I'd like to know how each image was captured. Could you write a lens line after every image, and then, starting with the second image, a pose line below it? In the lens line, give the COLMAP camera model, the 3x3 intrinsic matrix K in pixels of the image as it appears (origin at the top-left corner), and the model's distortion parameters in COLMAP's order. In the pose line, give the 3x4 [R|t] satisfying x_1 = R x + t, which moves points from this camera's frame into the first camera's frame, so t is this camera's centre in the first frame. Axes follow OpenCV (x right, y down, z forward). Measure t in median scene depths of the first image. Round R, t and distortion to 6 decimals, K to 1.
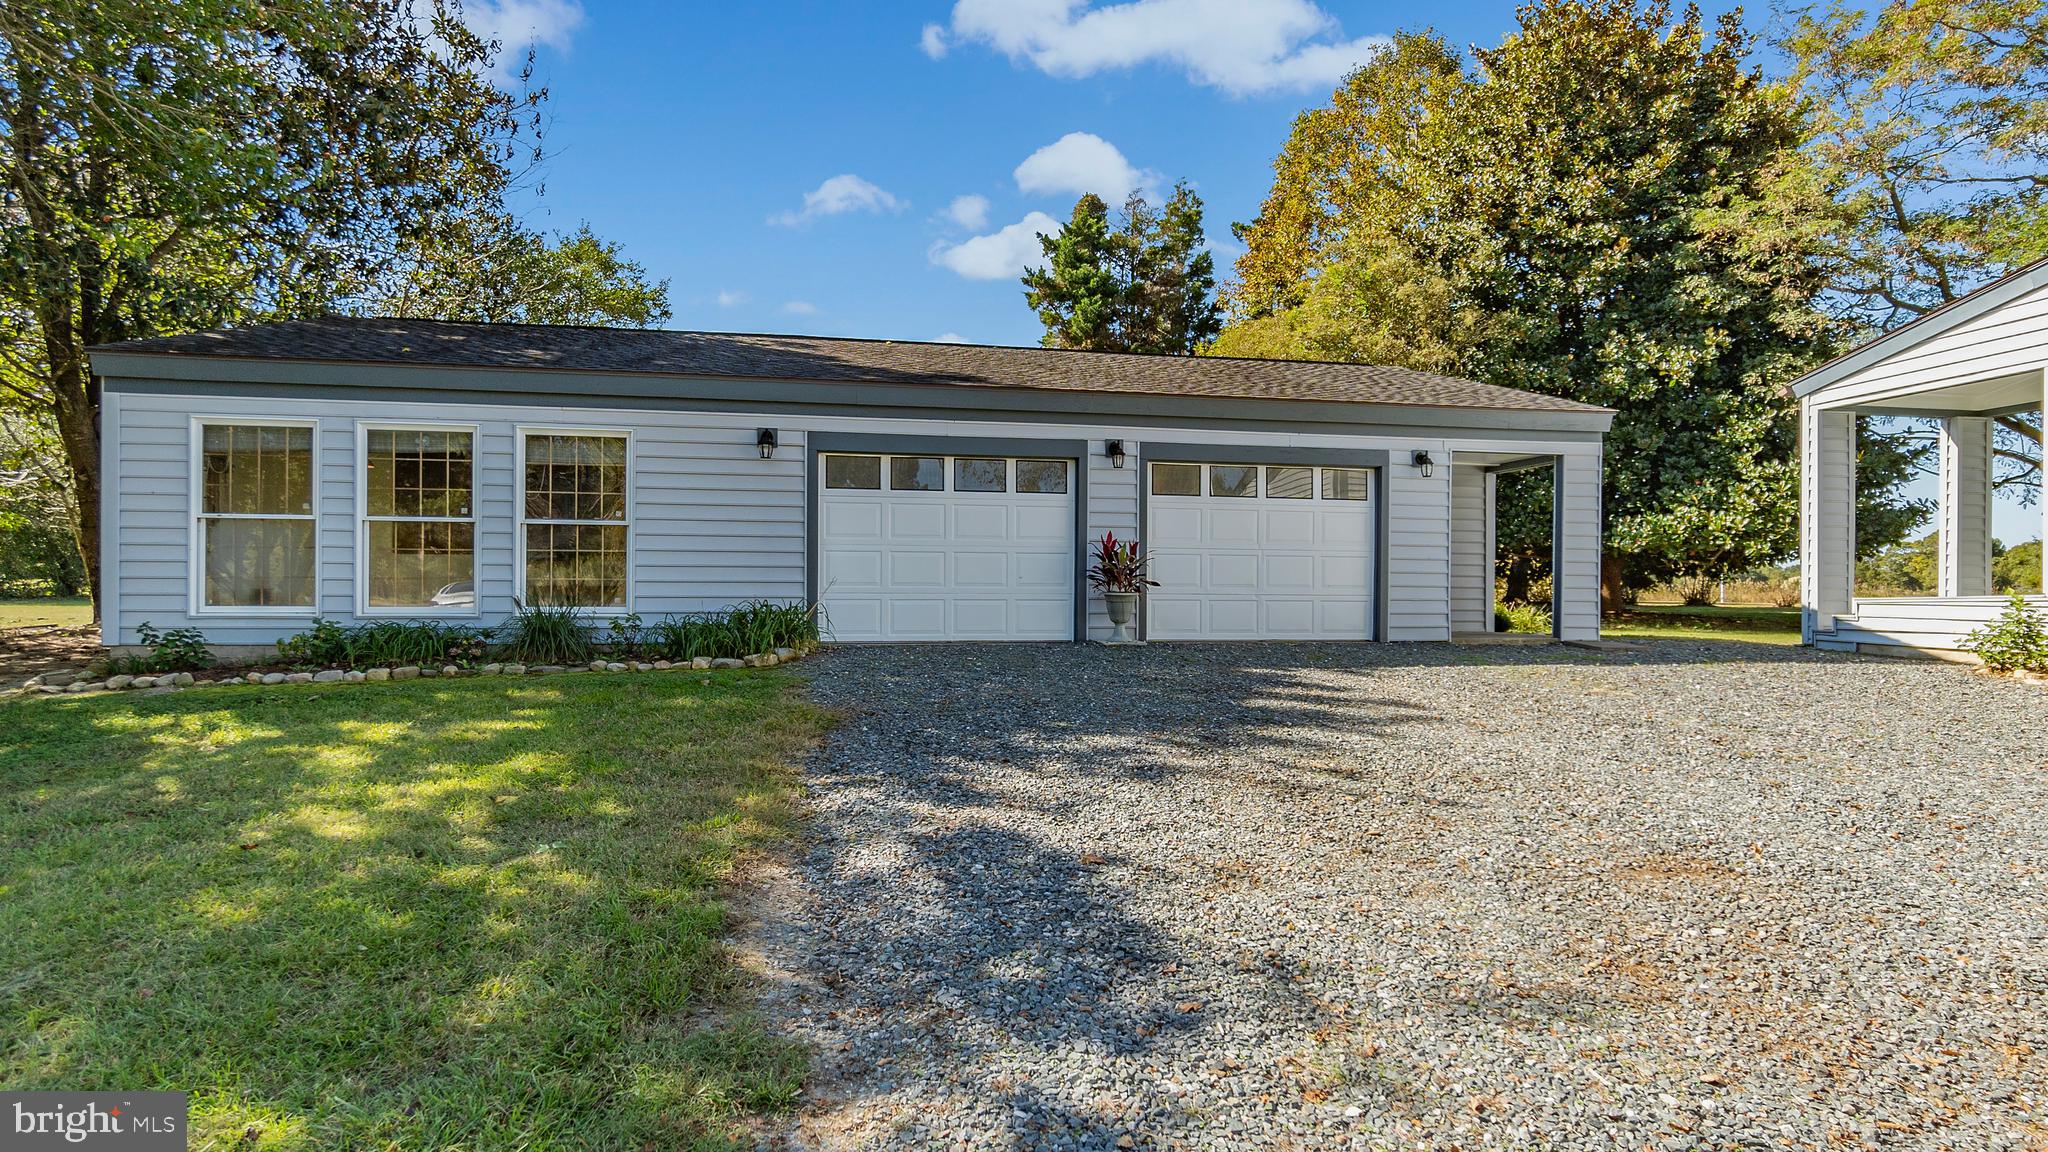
lens RADIAL K [[1007.6, 0, 1026.0], [0, 1007.6, 585.0], [0, 0, 1]] dist [0.001270, 0.000234]
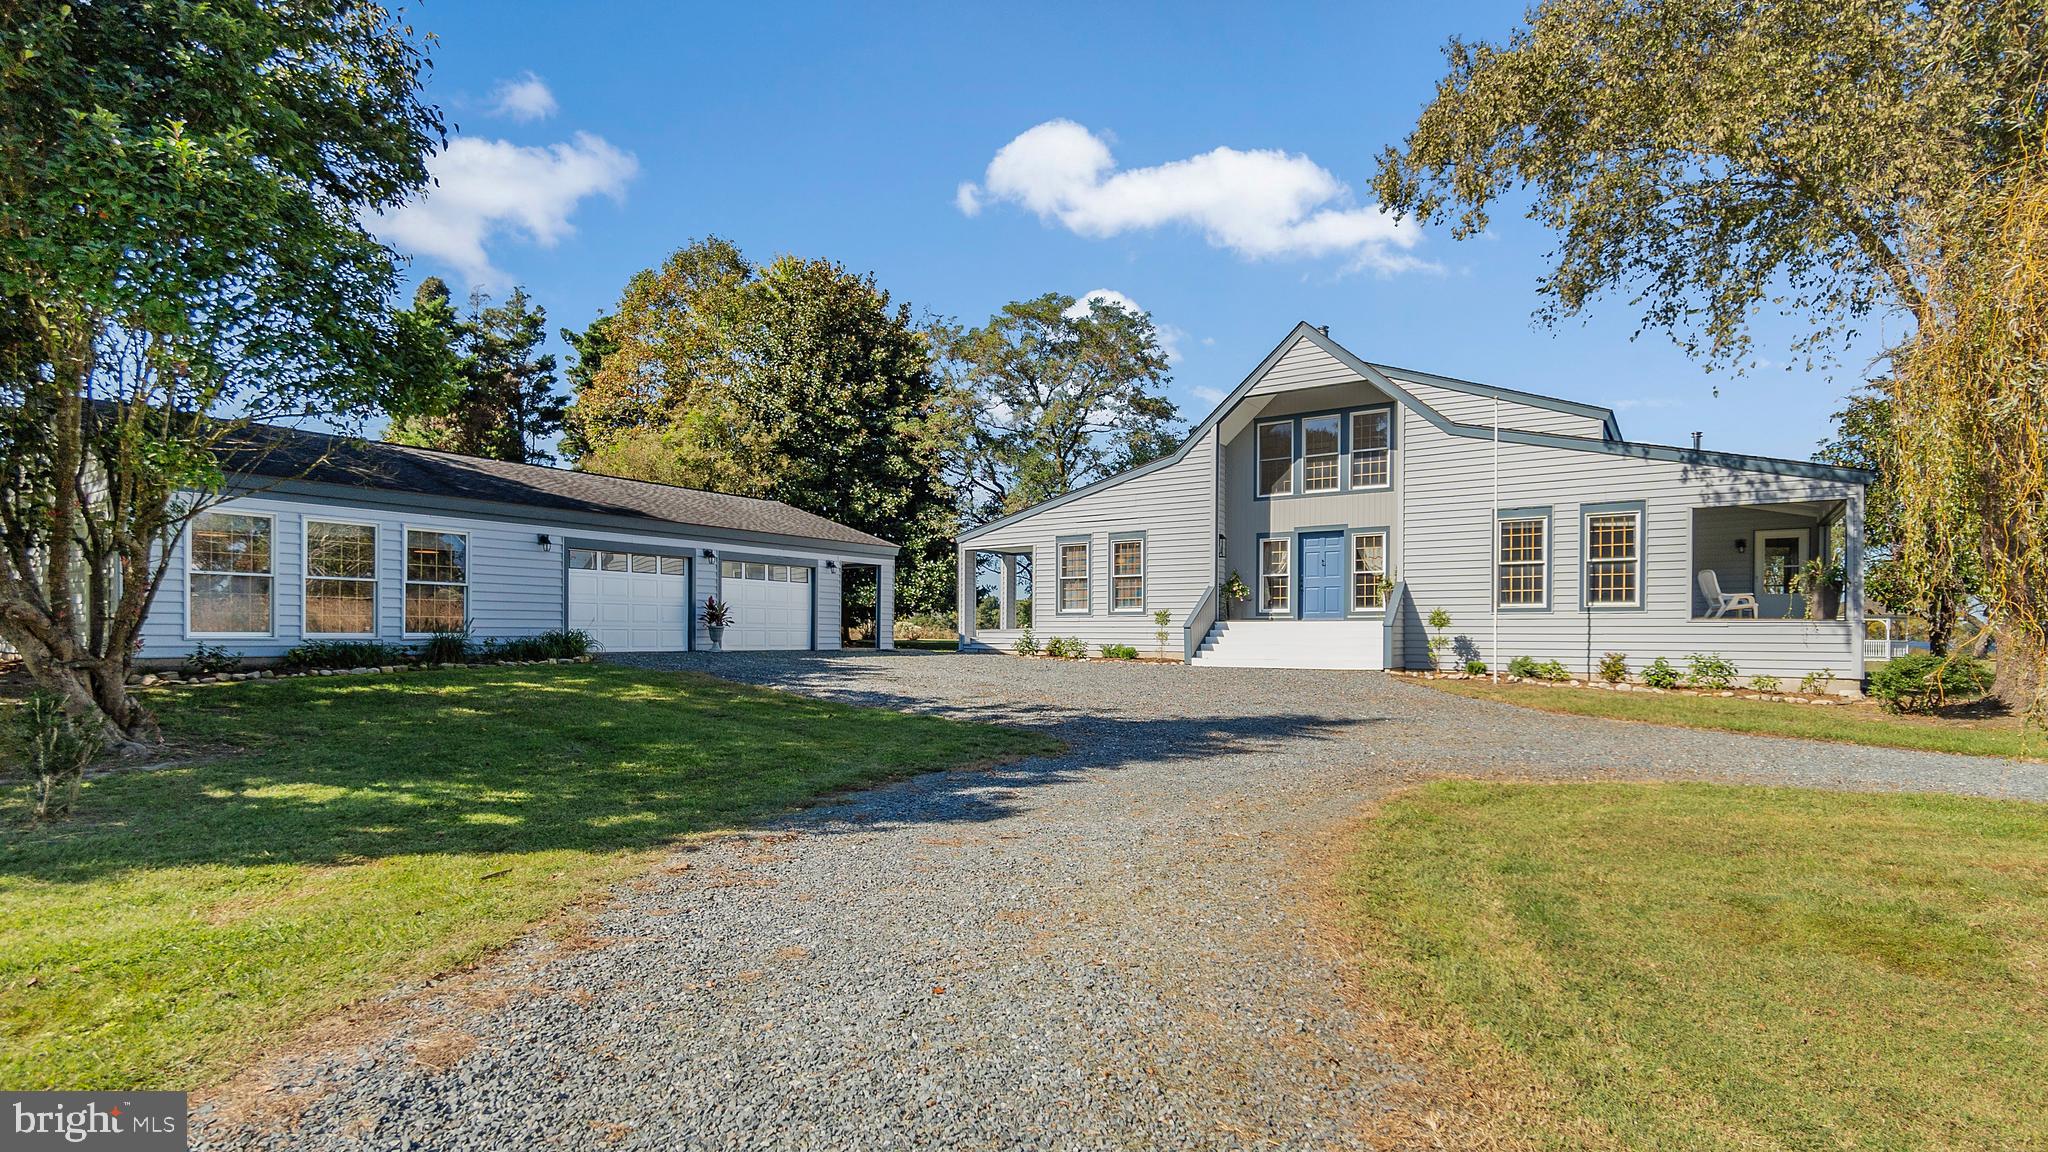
lens RADIAL K [[1050.4, 0, 1022.8], [0, 1050.4, 636.4], [0, 0, 1]] dist [-0.000566, -0.000387]
pose [[0.699640, -0.003123, 0.714488, -0.565868], [-0.002915, 0.999970, 0.007226, 0.006390], [-0.714489, -0.007139, 0.699610, -0.526206]]
